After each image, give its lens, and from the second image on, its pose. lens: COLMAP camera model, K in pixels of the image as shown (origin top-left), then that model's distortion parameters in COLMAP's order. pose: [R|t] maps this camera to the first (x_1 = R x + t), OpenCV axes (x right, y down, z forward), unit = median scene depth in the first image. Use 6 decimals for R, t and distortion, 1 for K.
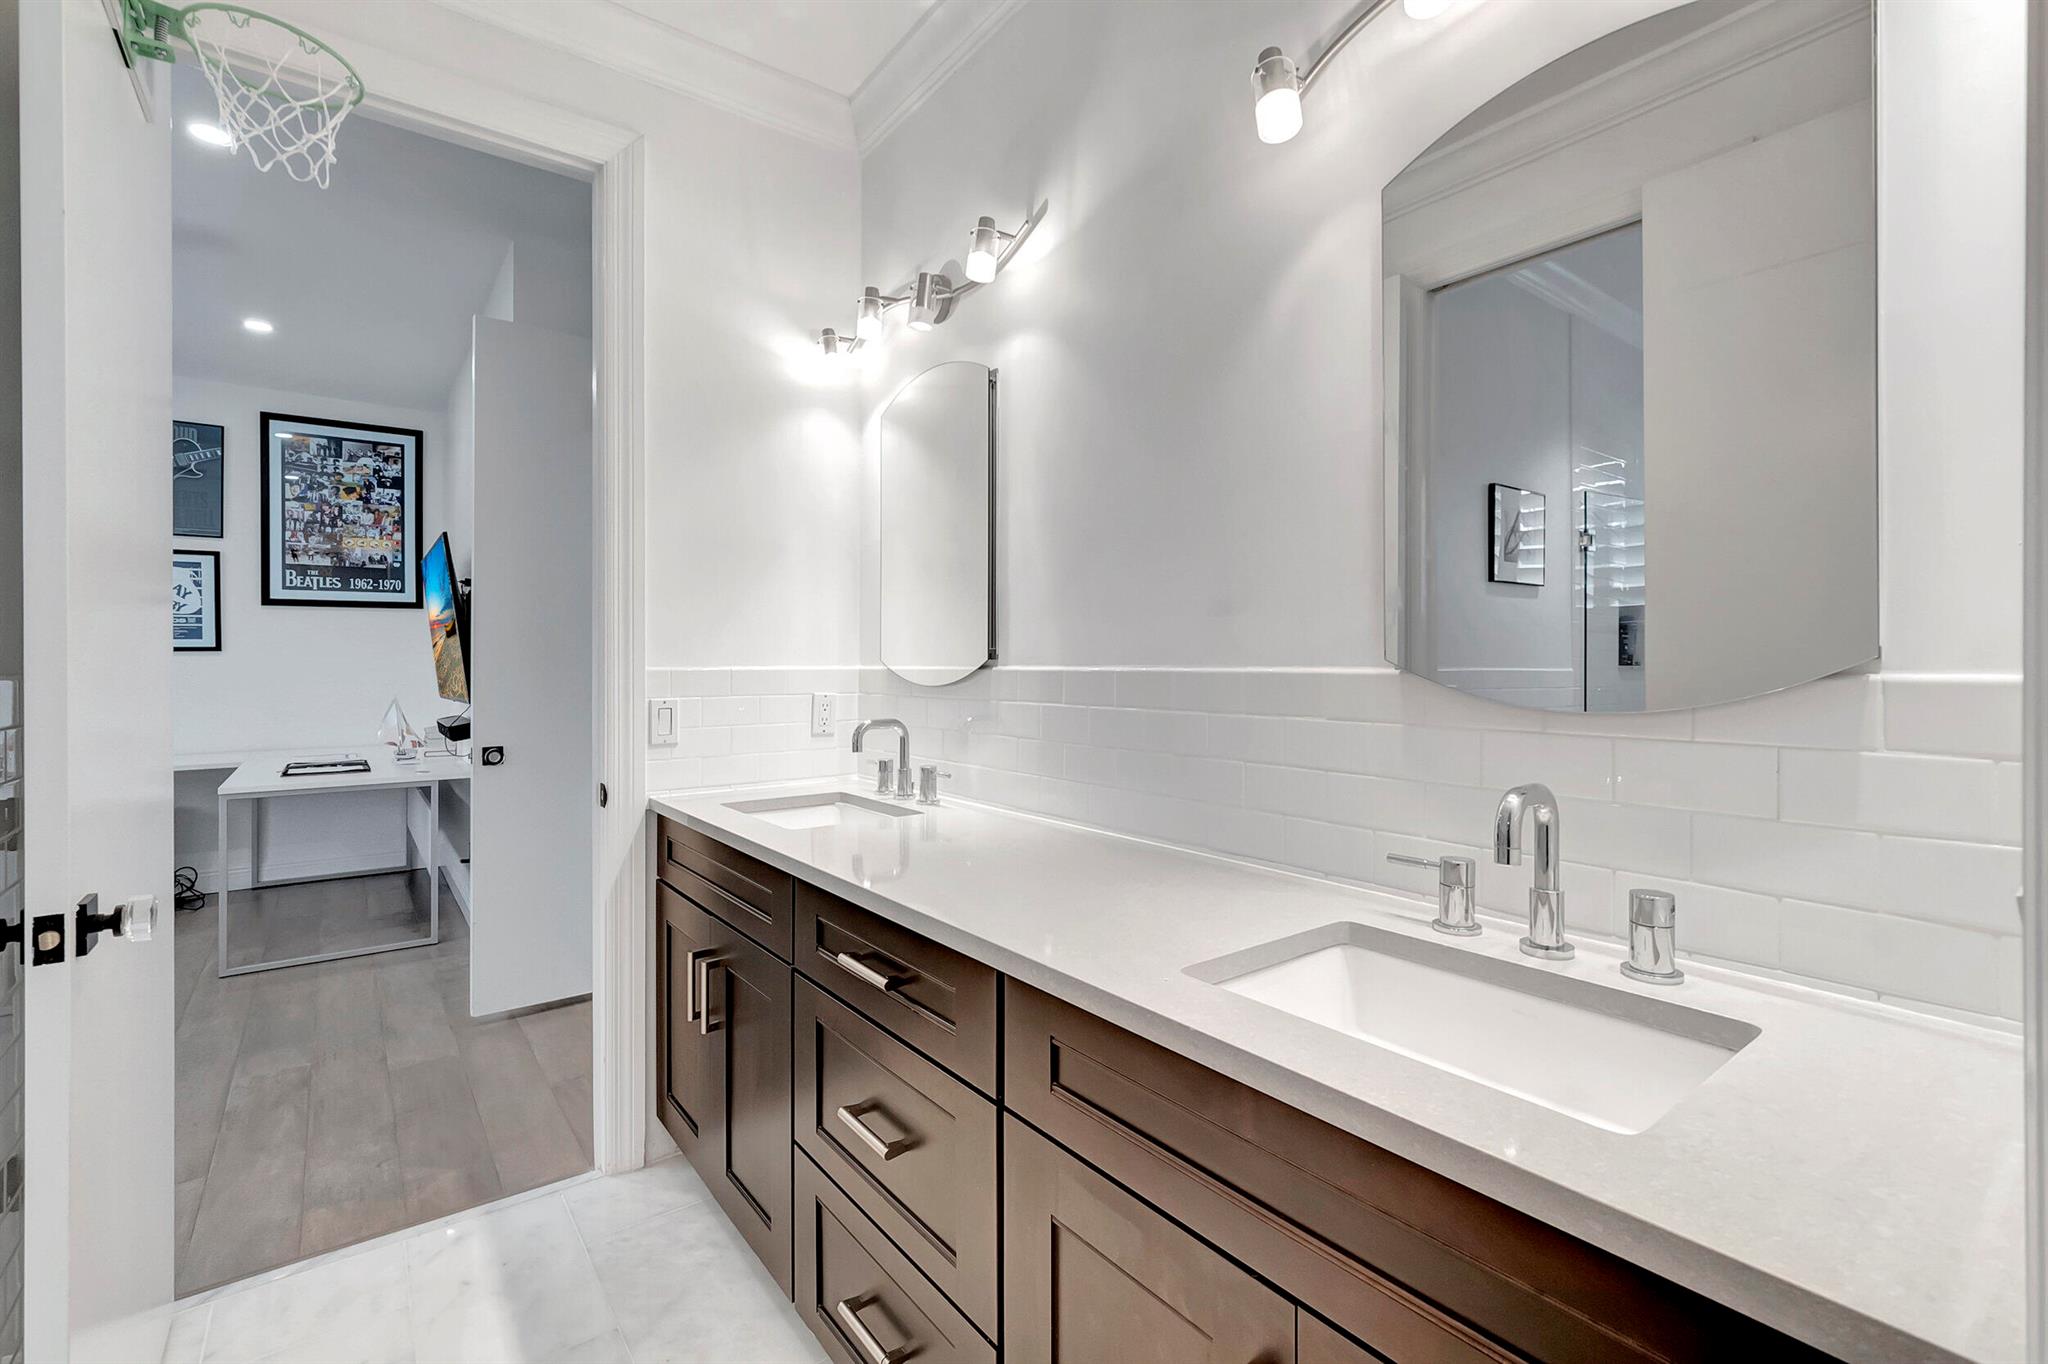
lens RADIAL K [[908.0, 0, 1015.4], [0, 908.0, 660.5], [0, 0, 1]] dist [-0.005448, 0.000033]
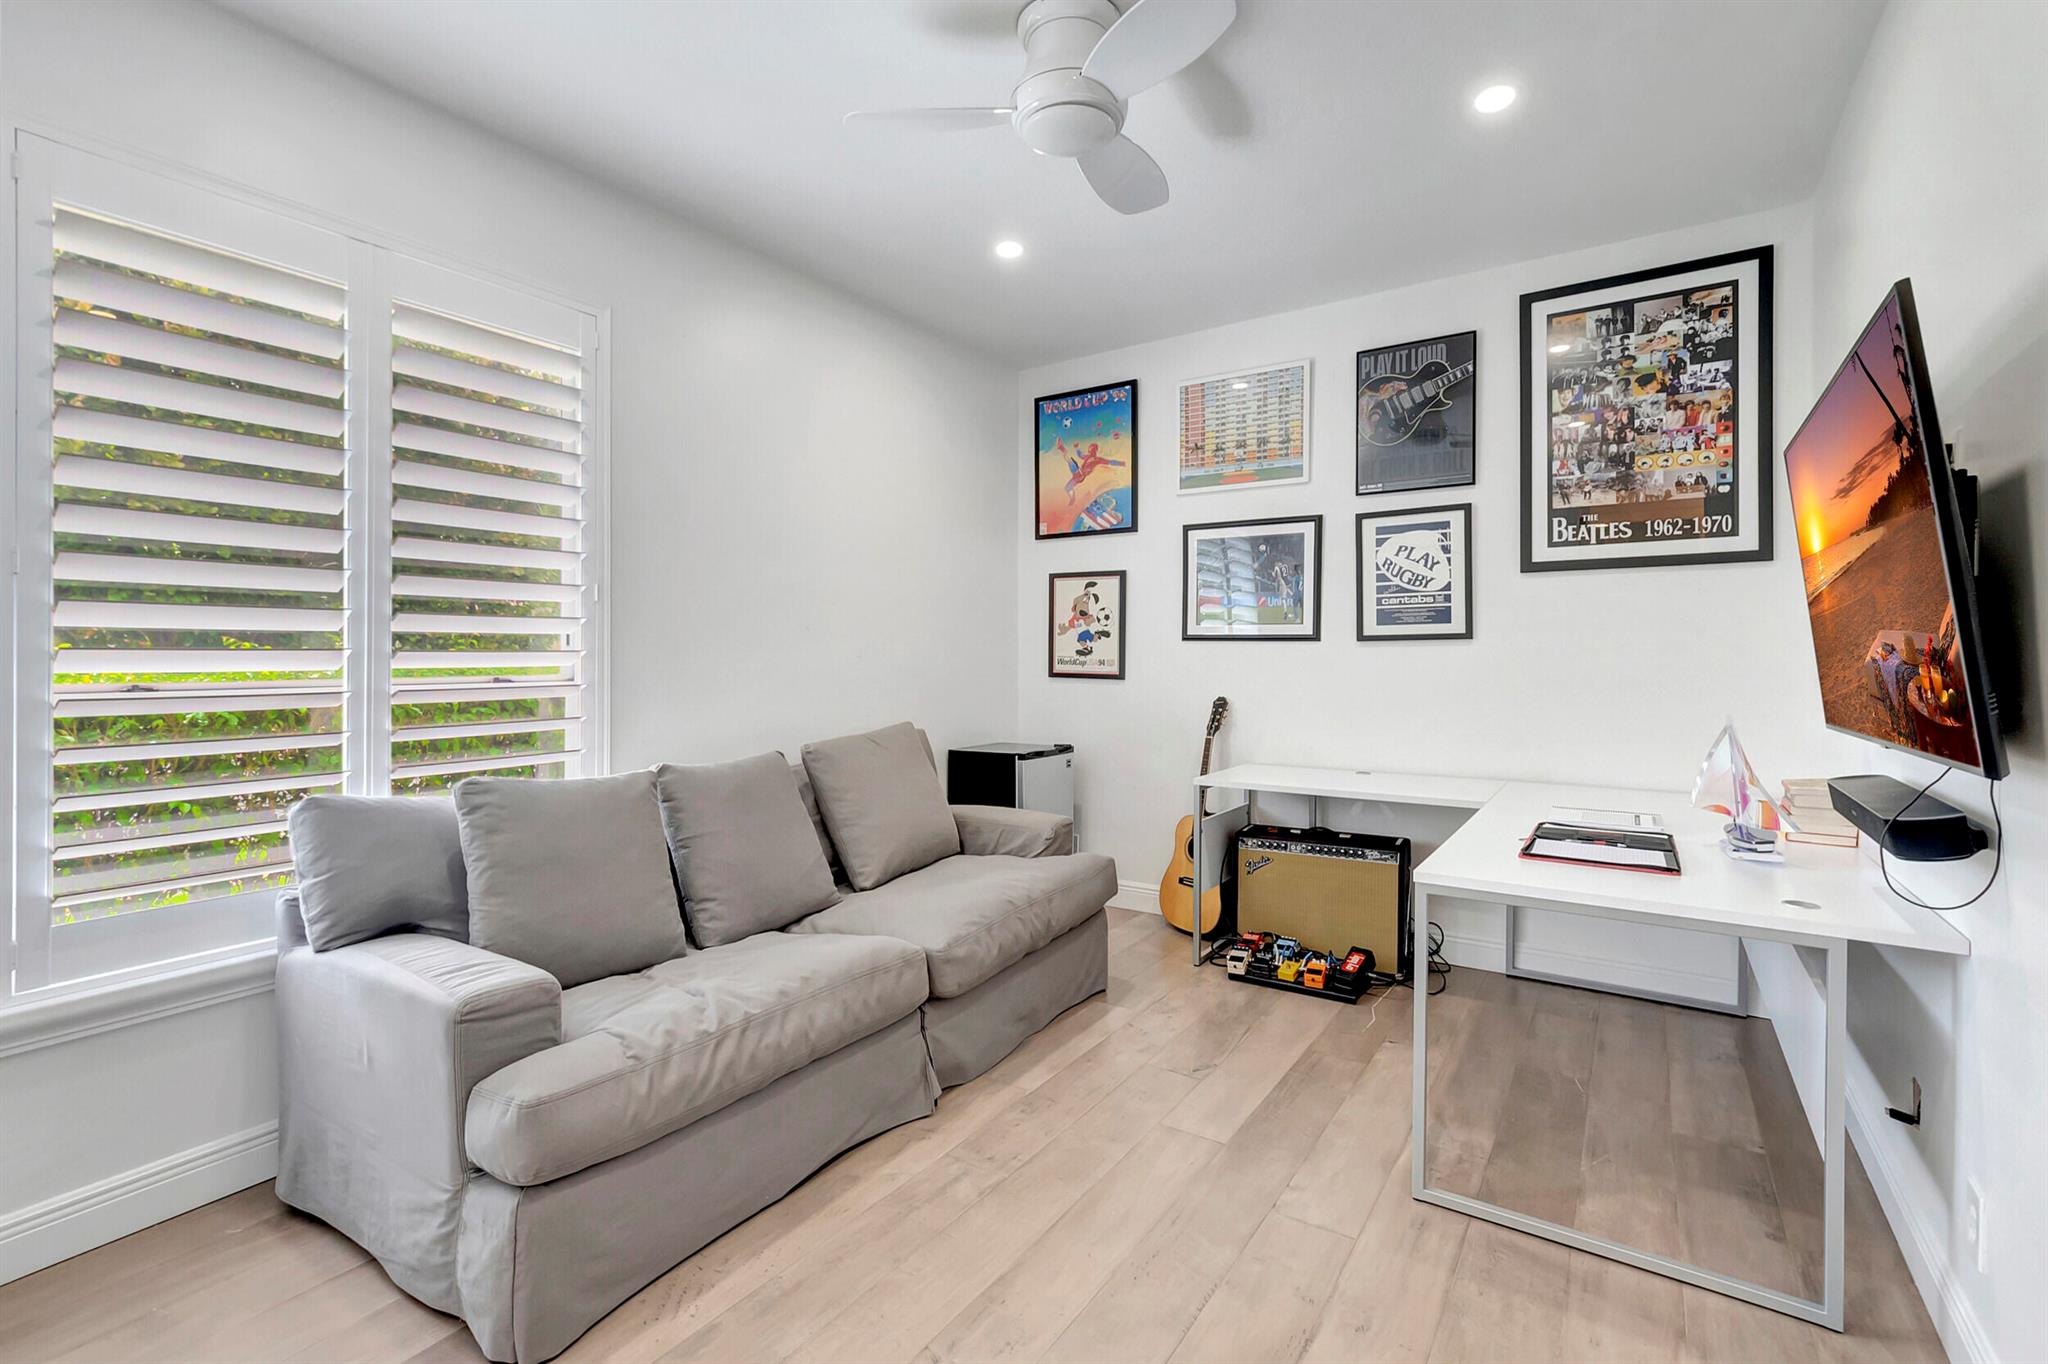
lens RADIAL K [[908.0, 0, 1015.4], [0, 908.0, 660.5], [0, 0, 1]] dist [-0.005448, 0.000033]
pose [[0.319809, 0.005650, -0.947465, -0.283853], [-0.001250, 0.999984, 0.005541, 0.003239], [0.947481, -0.000588, 0.319811, 0.391020]]
